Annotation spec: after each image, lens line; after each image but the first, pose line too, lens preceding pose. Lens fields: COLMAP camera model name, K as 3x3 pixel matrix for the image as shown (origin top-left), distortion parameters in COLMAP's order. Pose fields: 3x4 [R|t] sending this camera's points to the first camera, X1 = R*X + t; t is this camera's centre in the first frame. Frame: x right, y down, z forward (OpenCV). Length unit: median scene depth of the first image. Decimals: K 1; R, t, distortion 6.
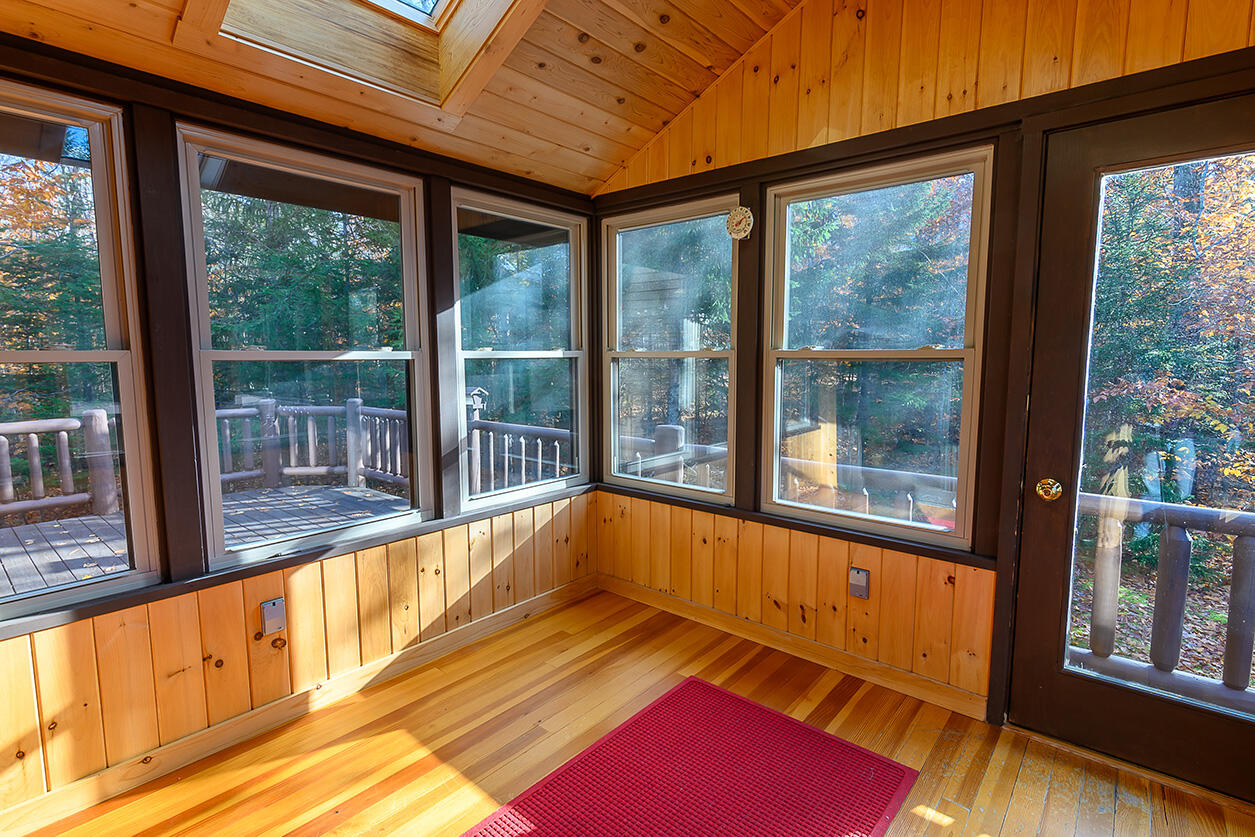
lens RADIAL K [[608.0, 0, 628.8], [0, 608.0, 416.8], [0, 0, 1]] dist [-0.001051, 0.001656]
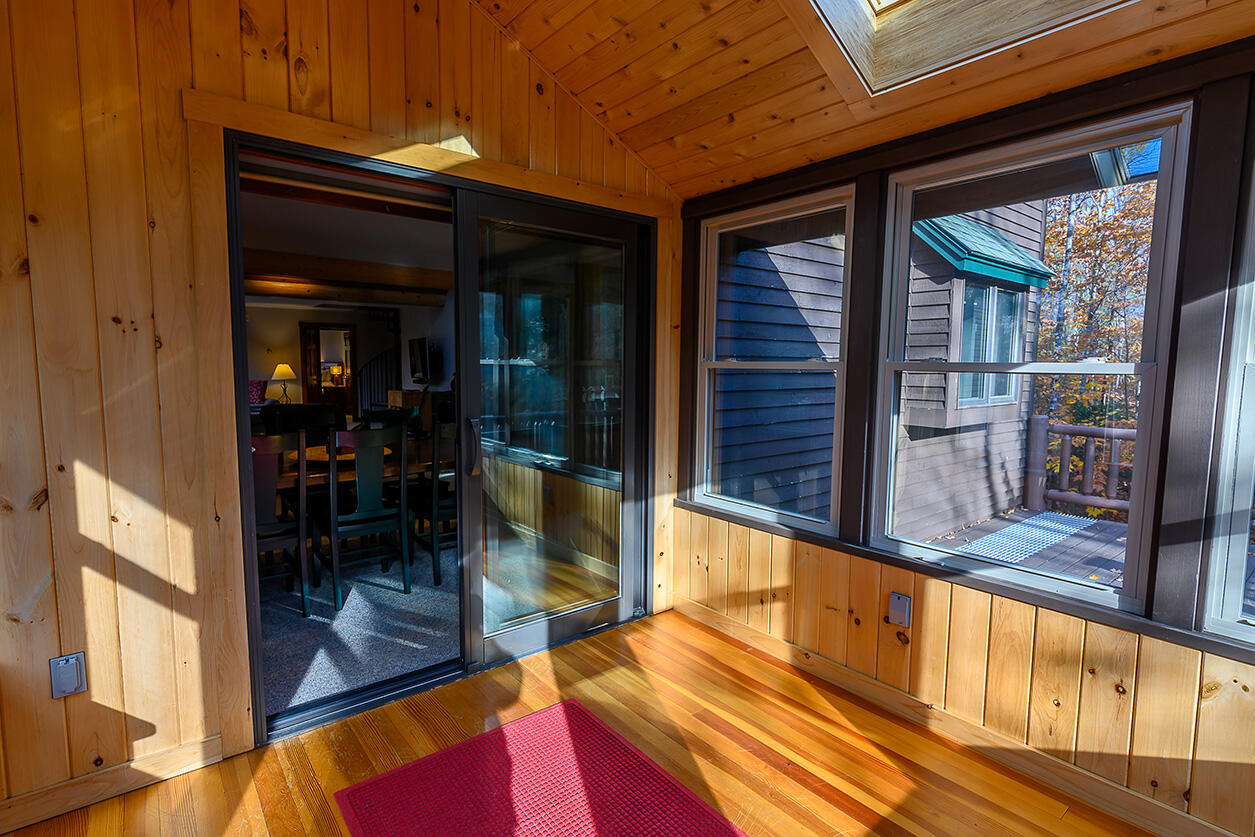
lens RADIAL K [[608.0, 0, 628.4], [0, 608.0, 418.5], [0, 0, 1]] dist [-0.001051, 0.001656]
pose [[-0.187008, 0.090549, -0.978176, 0.517286], [-0.108123, 0.987796, 0.112111, -0.072246], [0.976390, 0.126729, -0.174936, 0.670532]]
